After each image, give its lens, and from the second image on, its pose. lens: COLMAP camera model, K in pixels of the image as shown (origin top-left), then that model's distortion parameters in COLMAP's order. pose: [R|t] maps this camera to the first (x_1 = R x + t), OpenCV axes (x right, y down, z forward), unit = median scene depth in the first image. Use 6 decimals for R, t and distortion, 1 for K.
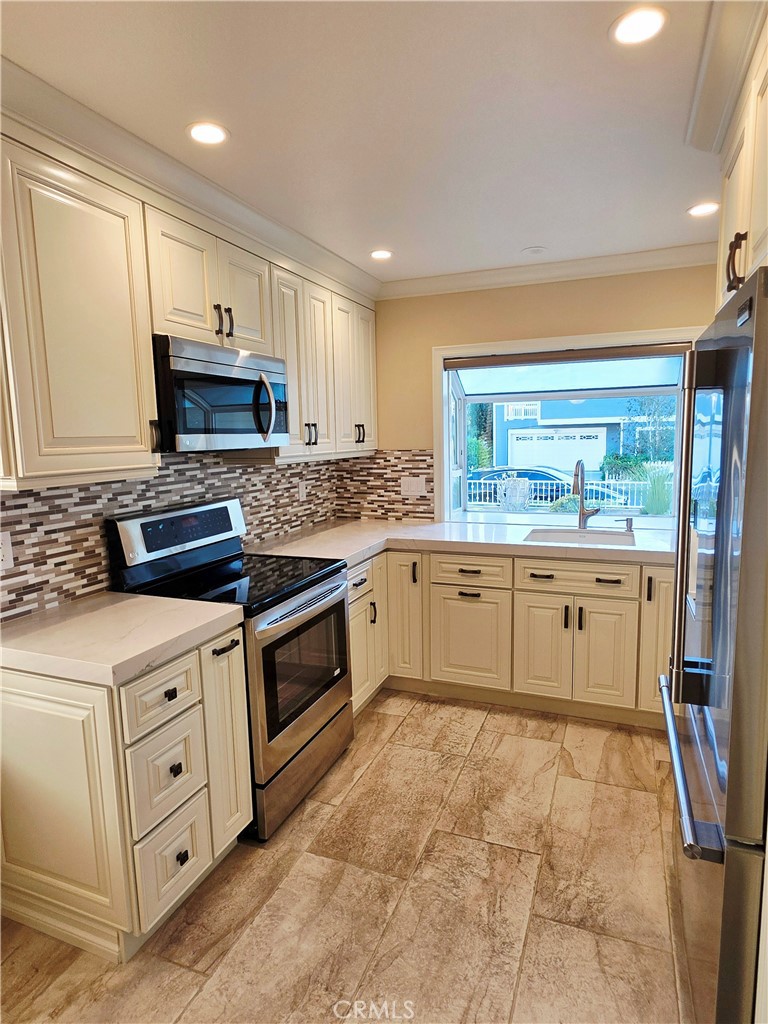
lens RADIAL K [[582.7, 0, 387.9], [0, 582.7, 513.1], [0, 0, 1]] dist [0.001532, -0.001155]
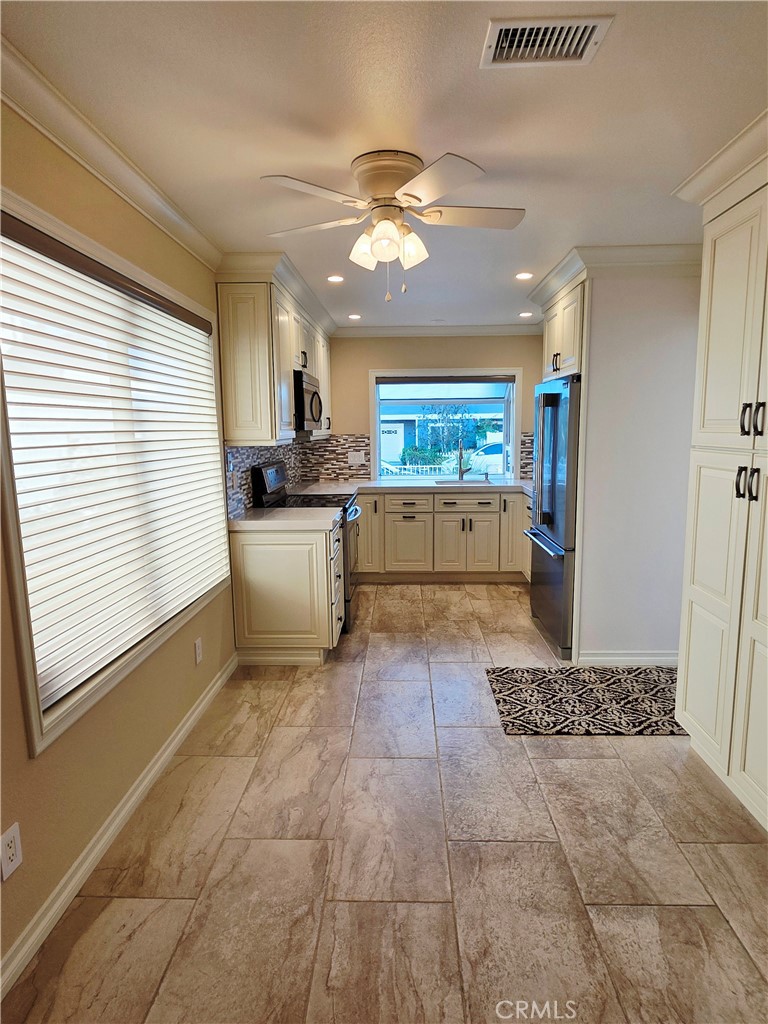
lens RADIAL K [[582.7, 0, 383.2], [0, 582.7, 511.2], [0, 0, 1]] dist [0.001532, -0.001155]
pose [[0.941723, -0.037167, 0.334330, -0.510560], [0.035325, 0.999309, 0.011591, 0.099407], [-0.334529, 0.000894, 0.942385, -0.605372]]
